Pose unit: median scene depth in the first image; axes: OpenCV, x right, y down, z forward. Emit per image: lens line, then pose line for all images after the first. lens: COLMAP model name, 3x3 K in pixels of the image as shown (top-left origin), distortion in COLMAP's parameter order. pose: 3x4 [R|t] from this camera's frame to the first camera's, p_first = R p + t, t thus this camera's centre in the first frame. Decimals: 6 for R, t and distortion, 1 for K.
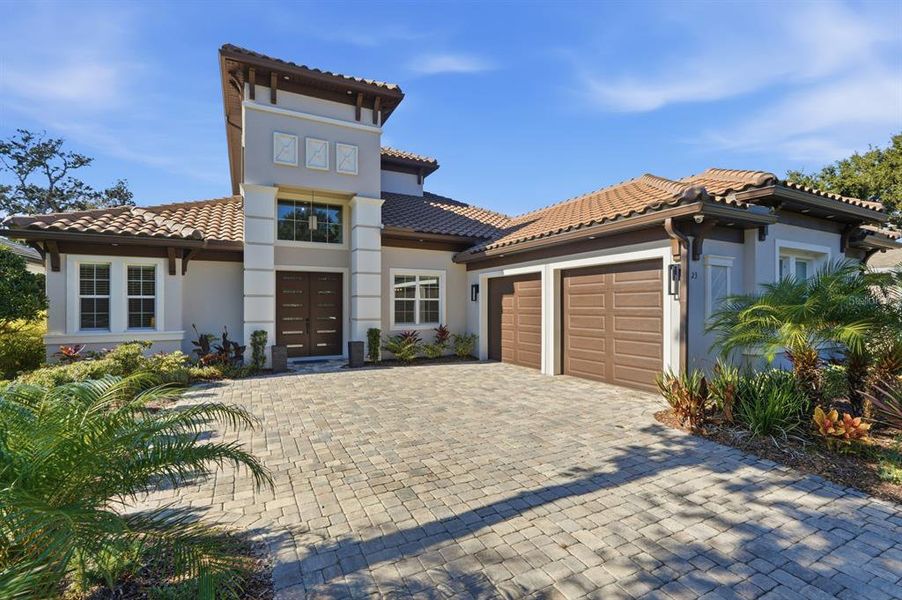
lens RADIAL K [[405.4, 0, 451.0], [0, 405.4, 300.0], [0, 0, 1]] dist [-0.005798, 0.000307]
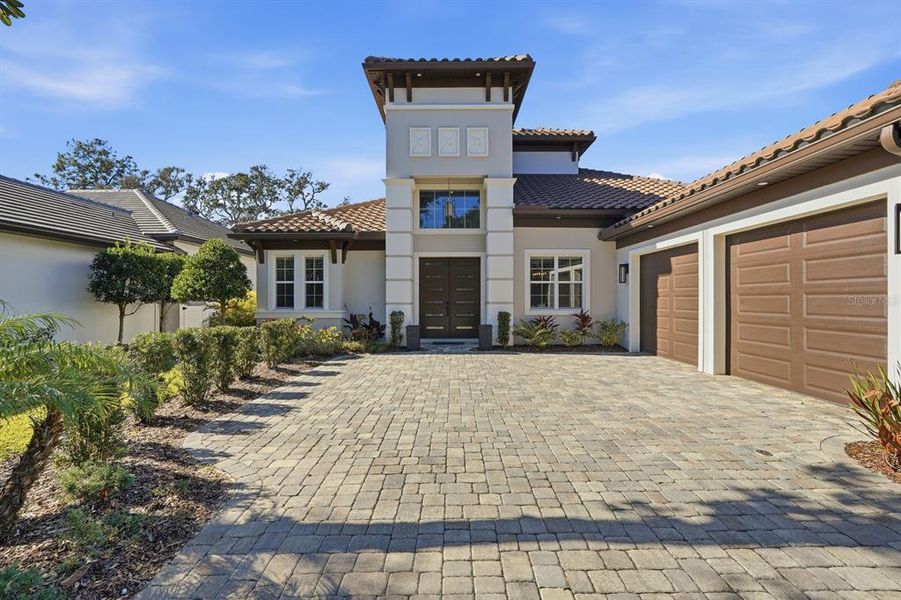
lens RADIAL K [[396.3, 0, 451.6], [0, 396.3, 293.7], [0, 0, 1]] dist [-0.002528, 0.000666]
pose [[0.891297, -0.006098, -0.453379, 0.136900], [0.006730, 0.999977, -0.000218, 0.027743], [0.453370, -0.002857, 0.891318, 0.106066]]
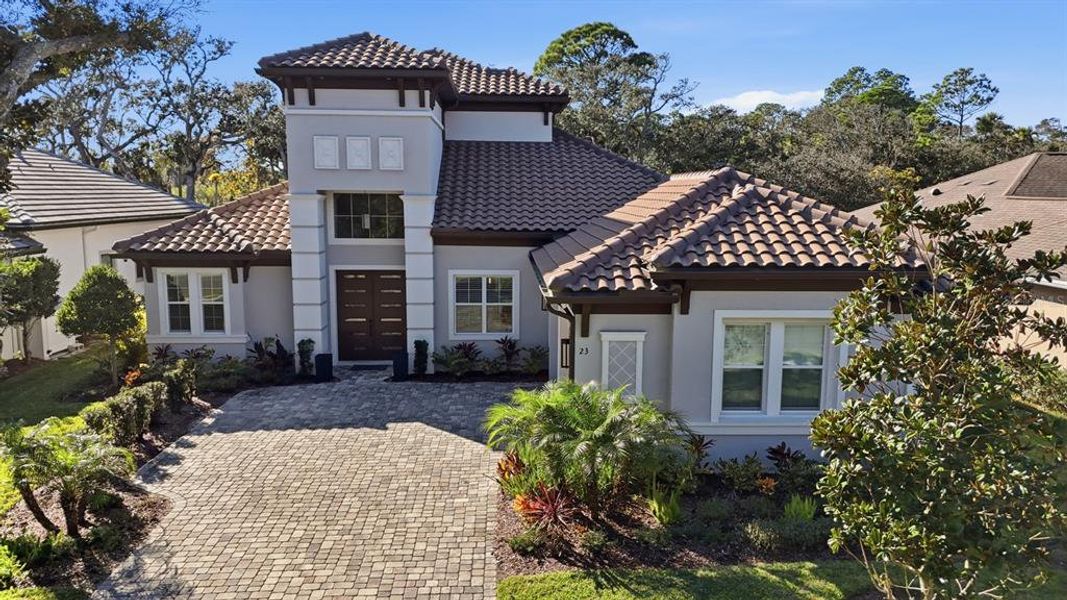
lens RADIAL K [[772.9, 0, 535.6], [0, 772.9, 299.9], [0, 0, 1]] dist [0.043116, -0.000823]
pose [[0.912345, 0.064094, -0.404375, 0.804784], [-0.003031, 0.988701, 0.149872, -0.305394], [0.409412, -0.135509, 0.902230, -0.495428]]
